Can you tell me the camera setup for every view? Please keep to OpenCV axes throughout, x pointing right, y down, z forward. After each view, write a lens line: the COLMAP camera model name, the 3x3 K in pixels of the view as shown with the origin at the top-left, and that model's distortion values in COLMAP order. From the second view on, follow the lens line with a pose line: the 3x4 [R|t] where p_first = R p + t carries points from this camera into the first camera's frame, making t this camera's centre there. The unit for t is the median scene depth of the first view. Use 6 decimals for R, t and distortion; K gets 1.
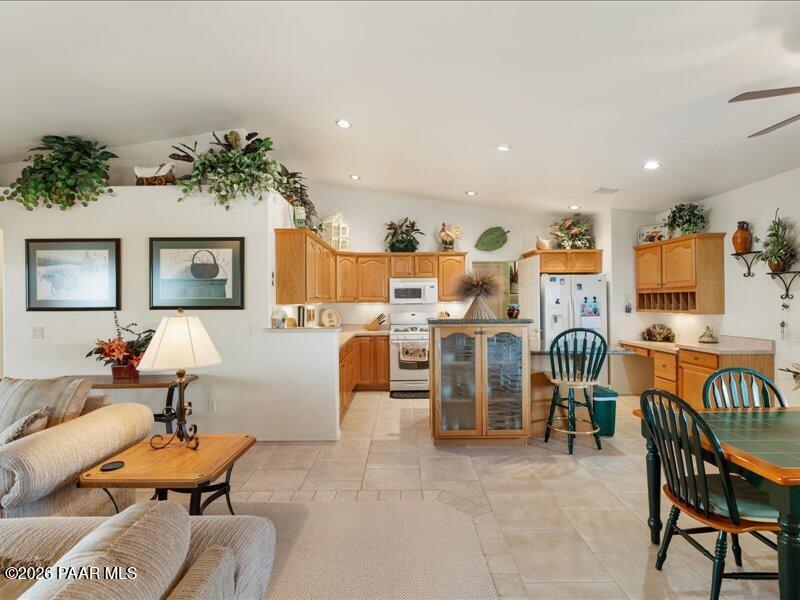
lens RADIAL K [[400.4, 0, 396.5], [0, 400.4, 295.4], [0, 0, 1]] dist [-0.004282, 0.001117]
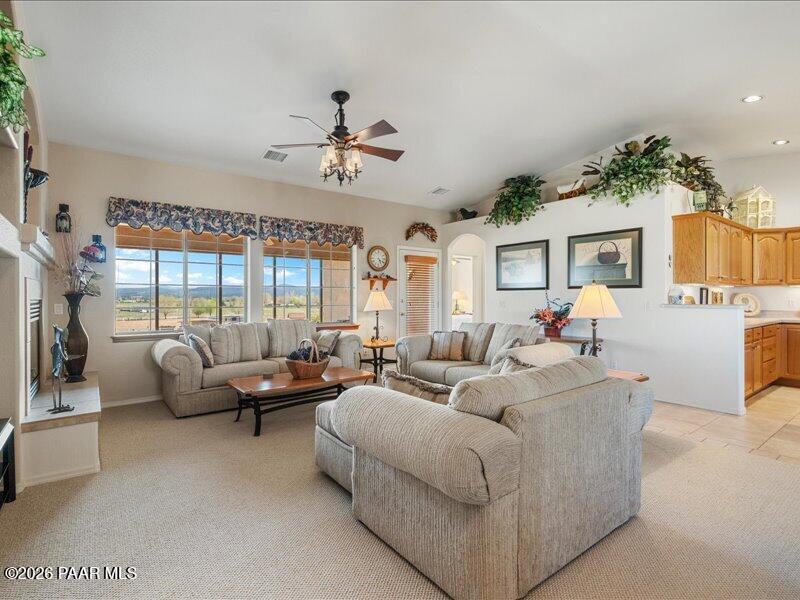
lens RADIAL K [[400.4, 0, 403.3], [0, 400.4, 298.6], [0, 0, 1]] dist [-0.004282, 0.001117]
pose [[0.611636, 0.009475, -0.791083, 0.127305], [0.005441, 0.999854, 0.016182, 0.043606], [0.791121, -0.014202, 0.611495, -0.292870]]
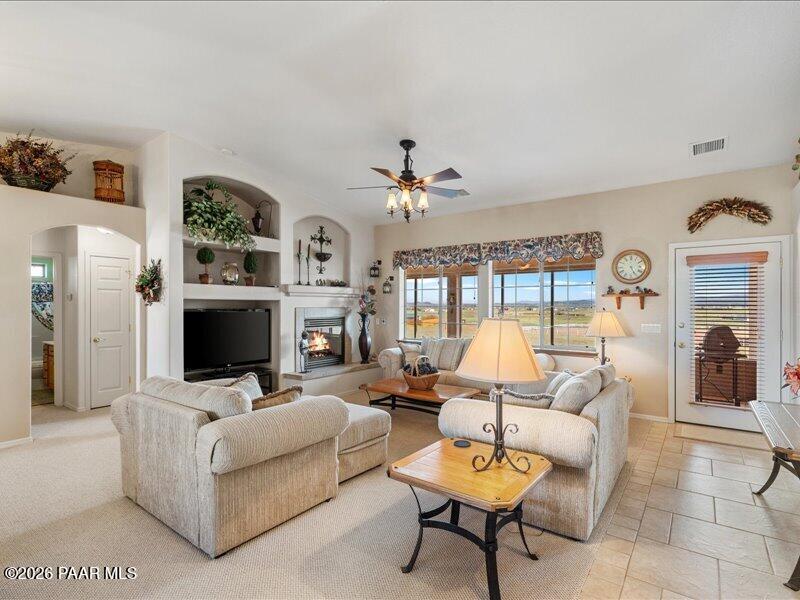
lens RADIAL K [[400.4, 0, 402.4], [0, 400.4, 302.6], [0, 0, 1]] dist [-0.004282, 0.001117]
pose [[-0.591042, 0.004039, -0.806631, 0.170675], [0.012166, 0.999918, -0.003908, 0.001292], [0.806549, -0.012123, -0.591043, 1.075024]]
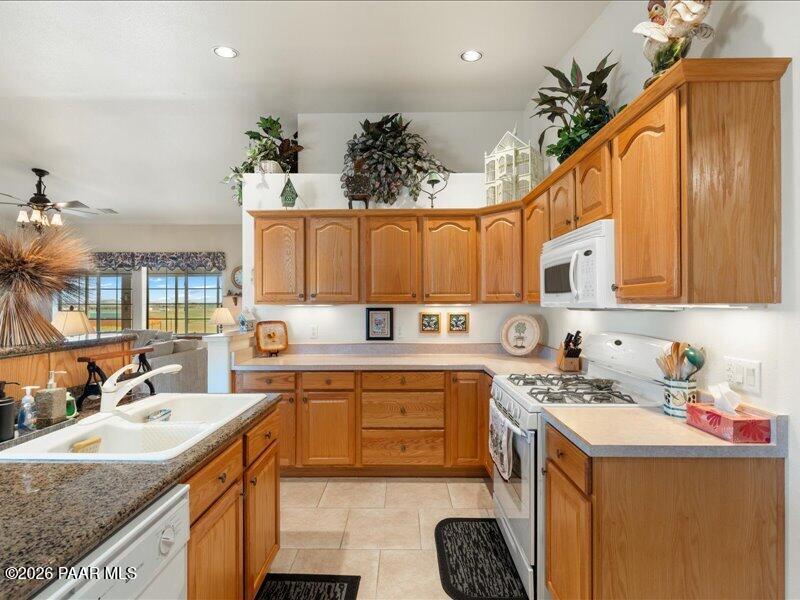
lens RADIAL K [[400.4, 0, 401.8], [0, 400.4, 302.8], [0, 0, 1]] dist [-0.004282, 0.001117]
pose [[0.000934, 0.003945, -0.999992, 0.743793], [0.010843, 0.999933, 0.003955, 0.017583], [0.999941, -0.010846, 0.000891, 1.803921]]
